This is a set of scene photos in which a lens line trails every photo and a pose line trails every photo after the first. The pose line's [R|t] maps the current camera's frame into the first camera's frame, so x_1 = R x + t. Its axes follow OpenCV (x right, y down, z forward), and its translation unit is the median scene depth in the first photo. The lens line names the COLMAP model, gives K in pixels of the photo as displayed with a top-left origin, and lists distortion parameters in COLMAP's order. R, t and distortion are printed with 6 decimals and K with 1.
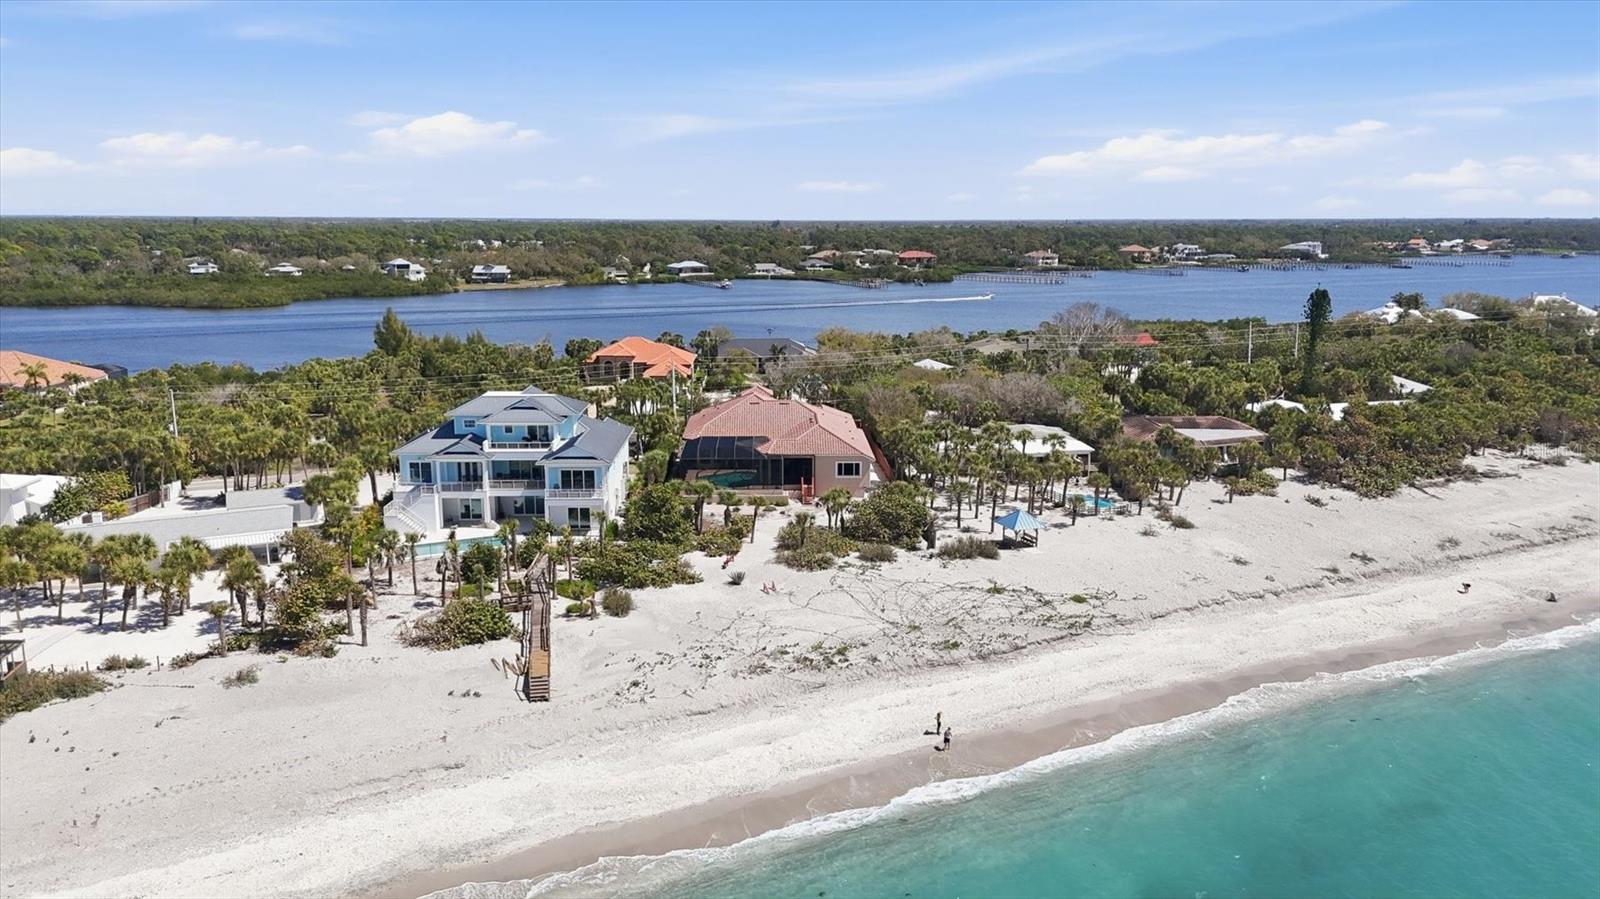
lens RADIAL K [[1174.8, 0, 800.0], [0, 1174.8, 449.5], [0, 0, 1]] dist [0.072934, -0.066989]
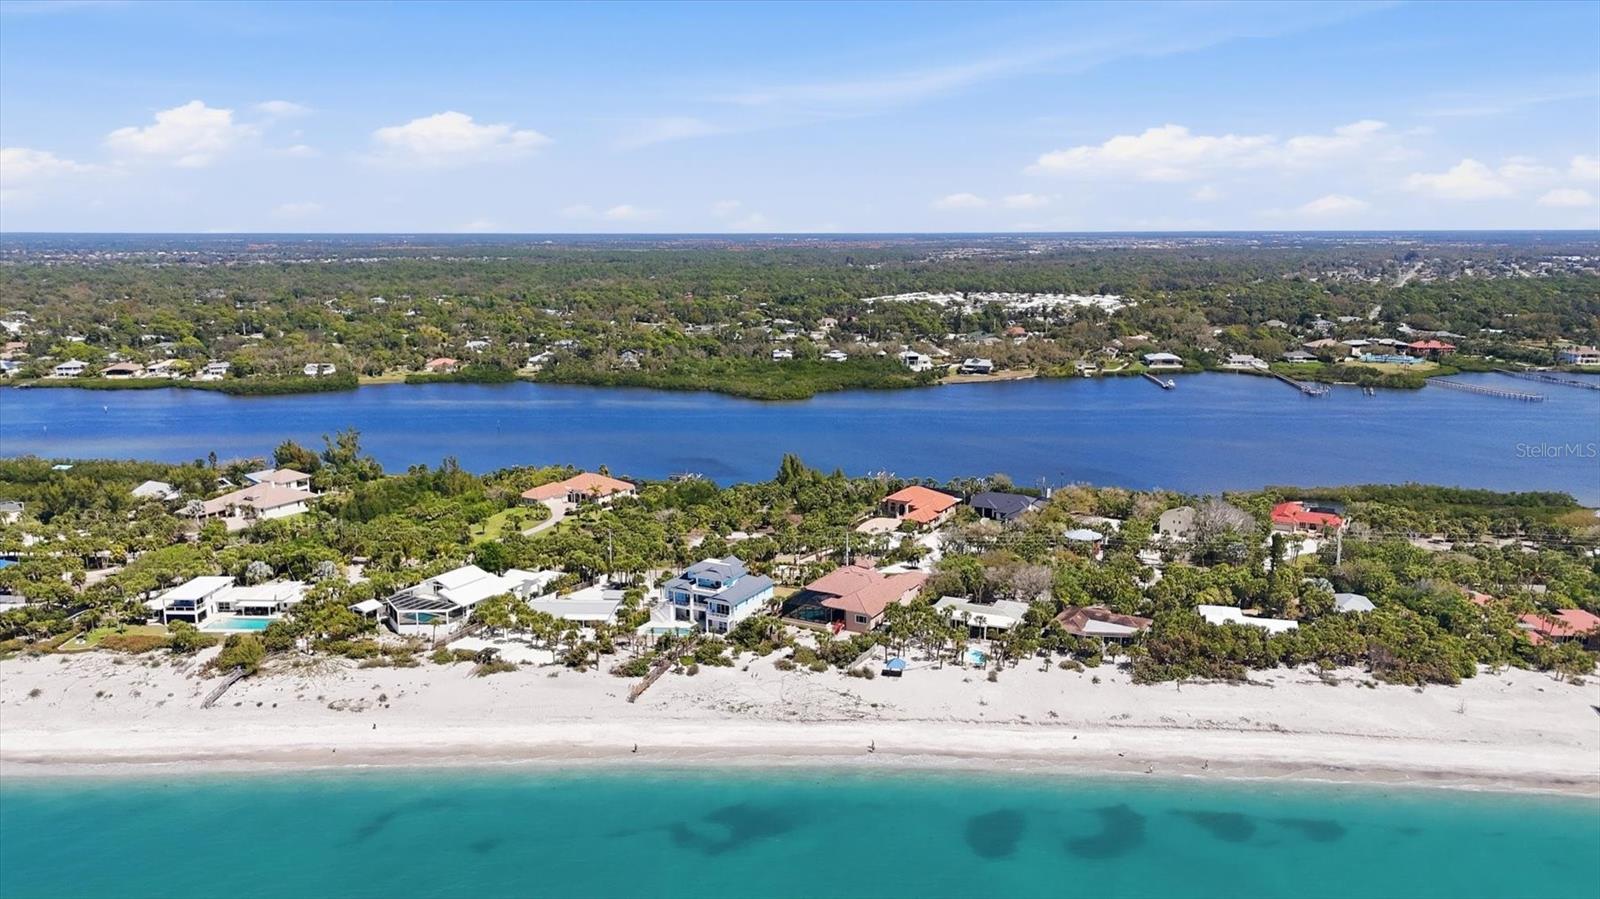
lens RADIAL K [[1174.8, 0, 800.0], [0, 1174.8, 449.5], [0, 0, 1]] dist [0.072934, -0.066989]
pose [[0.864736, 0.088172, -0.494427, 0.826632], [-0.092222, 0.995606, 0.016255, -0.265139], [0.493687, 0.031541, 0.869067, -0.709330]]
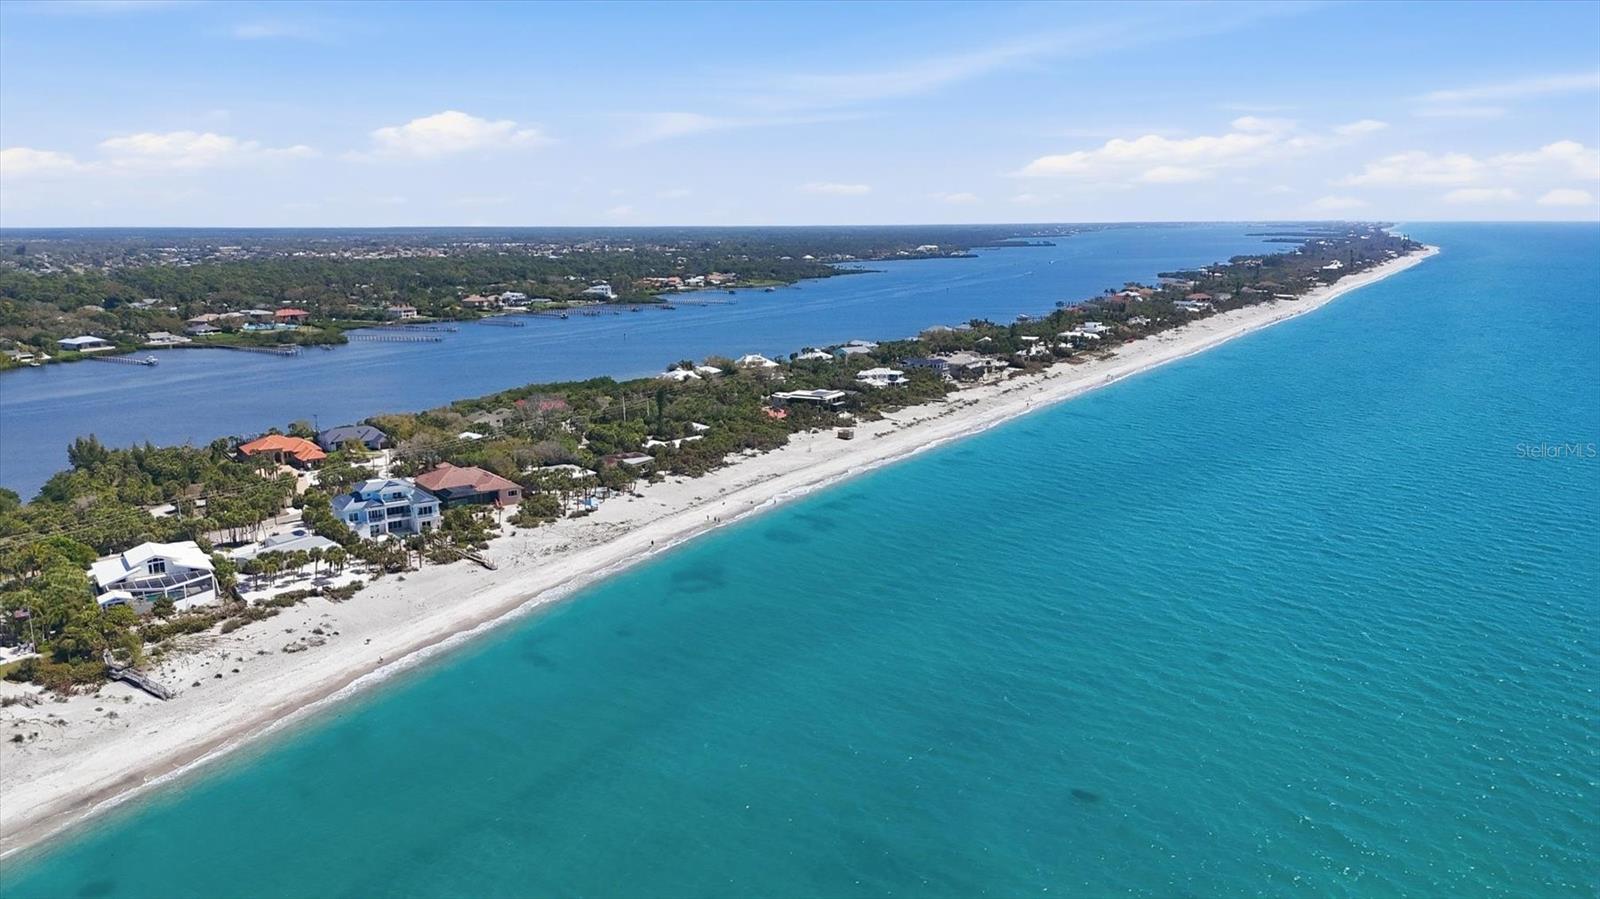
lens RADIAL K [[1174.8, 0, 800.0], [0, 1174.8, 449.5], [0, 0, 1]] dist [0.072934, -0.066989]
pose [[0.834298, -0.112684, 0.539675, -0.720024], [0.114357, 0.992970, 0.030544, -0.074484], [-0.539323, 0.036233, 0.841319, -1.310268]]
